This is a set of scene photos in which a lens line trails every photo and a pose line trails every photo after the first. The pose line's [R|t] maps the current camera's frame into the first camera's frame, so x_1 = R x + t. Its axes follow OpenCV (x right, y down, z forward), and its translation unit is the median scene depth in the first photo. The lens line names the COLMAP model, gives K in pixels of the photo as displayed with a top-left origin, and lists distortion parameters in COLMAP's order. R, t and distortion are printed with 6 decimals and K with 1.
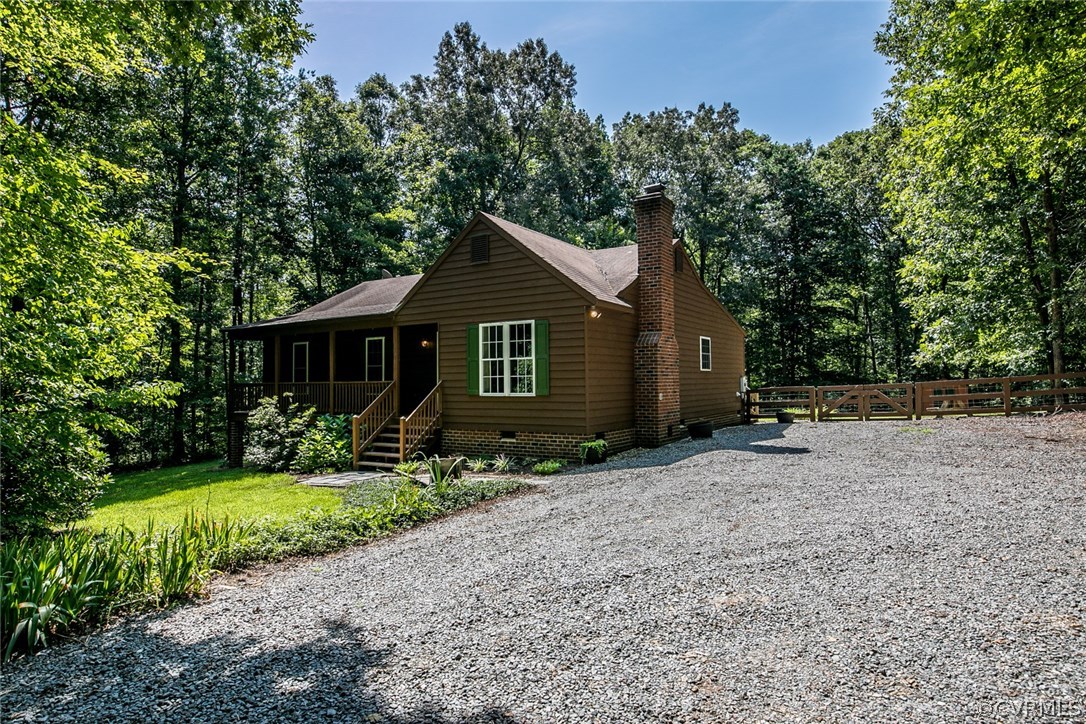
lens RADIAL K [[627.9, 0, 536.5], [0, 627.9, 352.5], [0, 0, 1]] dist [-0.021303, 0.001543]
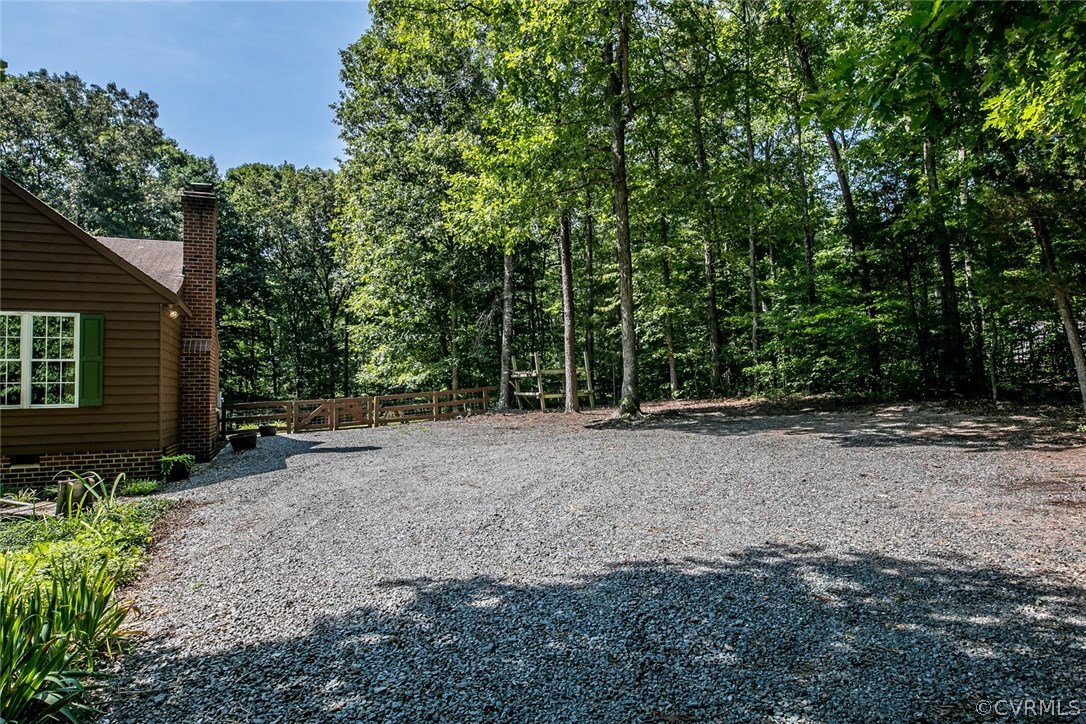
lens RADIAL K [[627.9, 0, 549.1], [0, 627.9, 361.1], [0, 0, 1]] dist [-0.021303, 0.001543]
pose [[0.555726, 0.043119, 0.830246, -0.271161], [-0.021645, 0.999066, -0.037398, 0.021848], [-0.831084, 0.002813, 0.556140, 0.044633]]
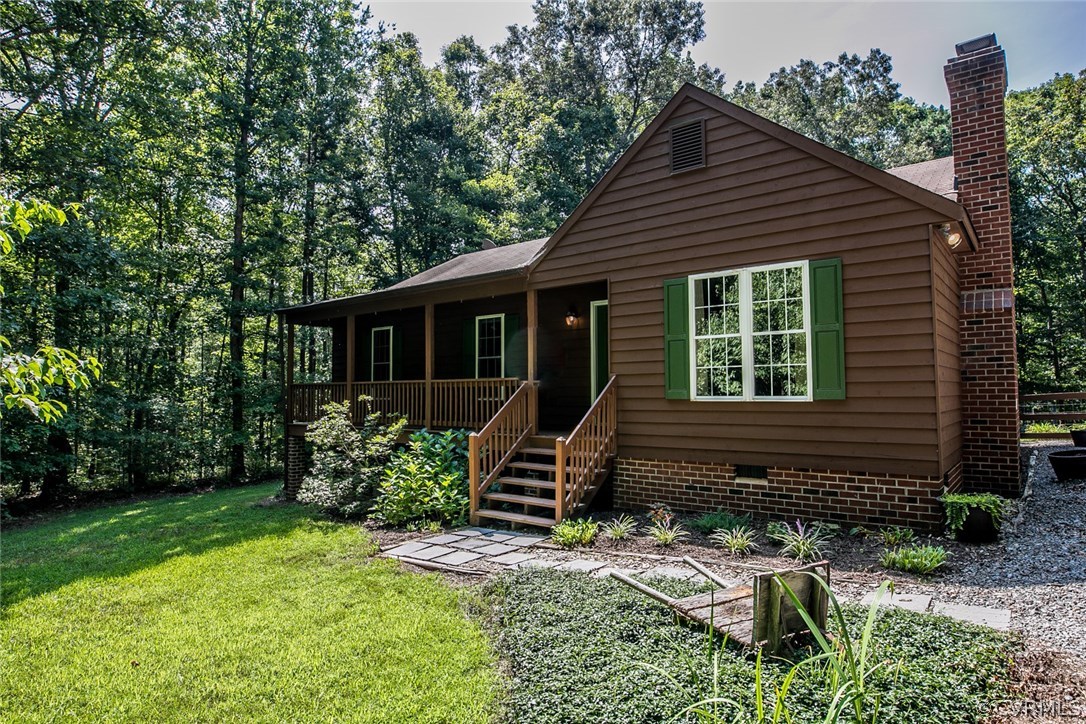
lens RADIAL K [[627.9, 0, 539.6], [0, 627.9, 359.4], [0, 0, 1]] dist [-0.021303, 0.001543]
pose [[0.994262, -0.001340, -0.106965, -0.144817], [0.000827, 0.999988, -0.004844, 0.029530], [0.106970, 0.004727, 0.994251, 0.365981]]
